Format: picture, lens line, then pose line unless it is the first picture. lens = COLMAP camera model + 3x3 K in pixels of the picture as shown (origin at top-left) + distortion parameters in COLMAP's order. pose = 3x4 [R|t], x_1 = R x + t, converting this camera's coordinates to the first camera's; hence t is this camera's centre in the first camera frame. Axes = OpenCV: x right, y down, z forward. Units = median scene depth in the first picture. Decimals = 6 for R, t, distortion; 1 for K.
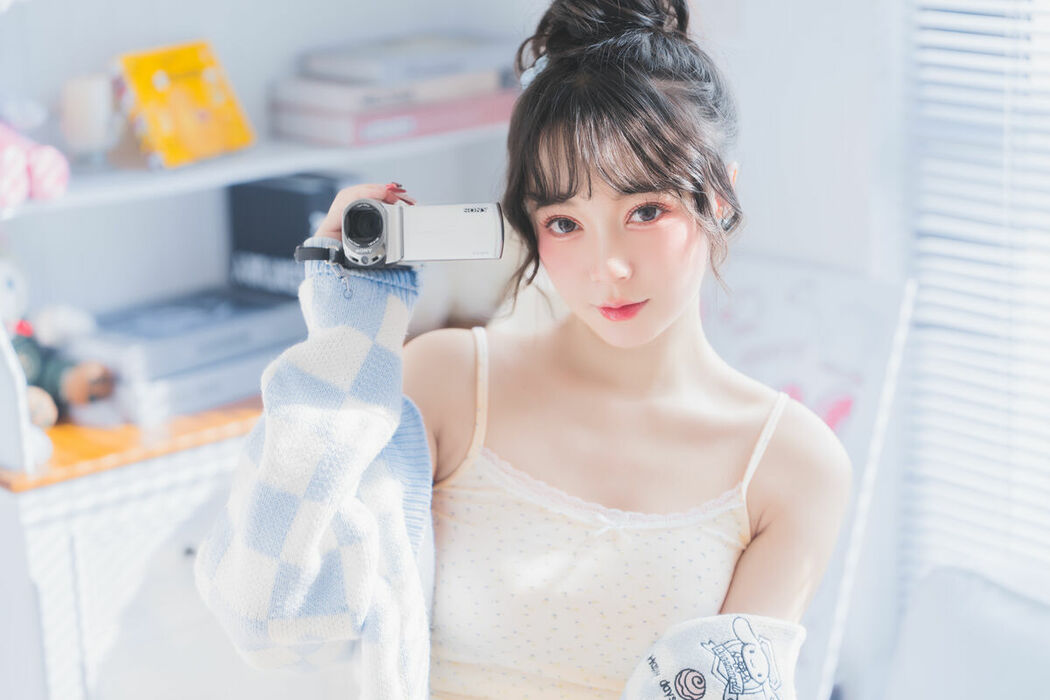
lens RADIAL K [[2064.7, 0, 525.0], [0, 2064.7, 350.0], [0, 0, 1]] dist [-0.056888, -0.089288]
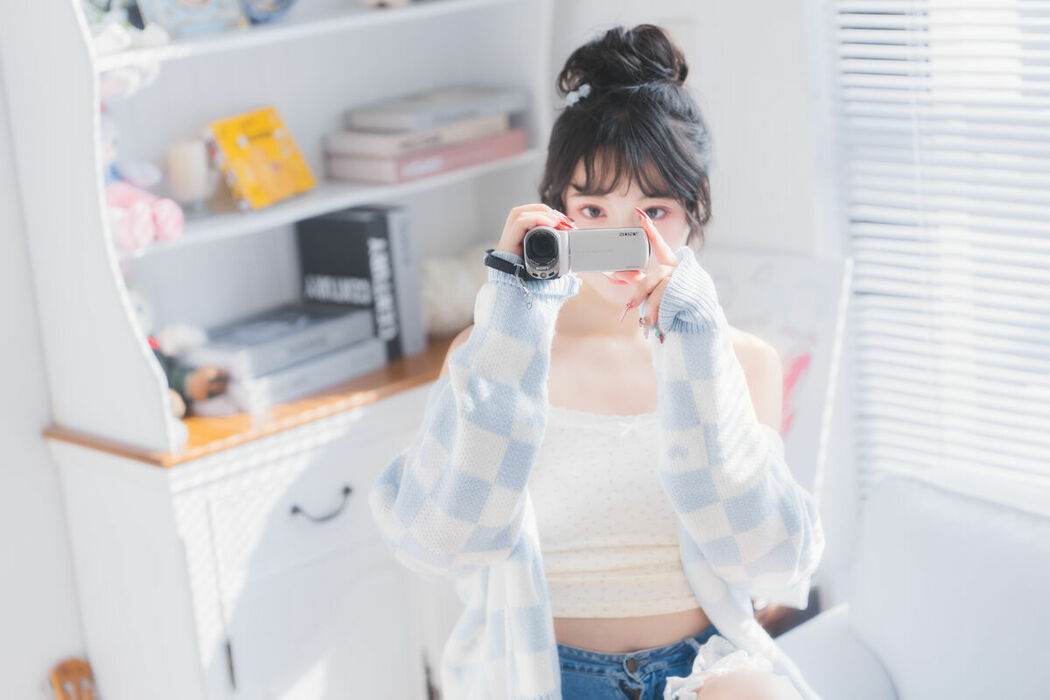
lens RADIAL K [[2139.1, 0, 525.0], [0, 2139.1, 350.0], [0, 0, 1]] dist [-0.094340, -0.507441]
pose [[0.997309, -0.071750, 0.015083, -0.034244], [0.072040, 0.997207, -0.019689, 0.034504], [-0.013628, 0.020722, 0.999692, -0.303001]]
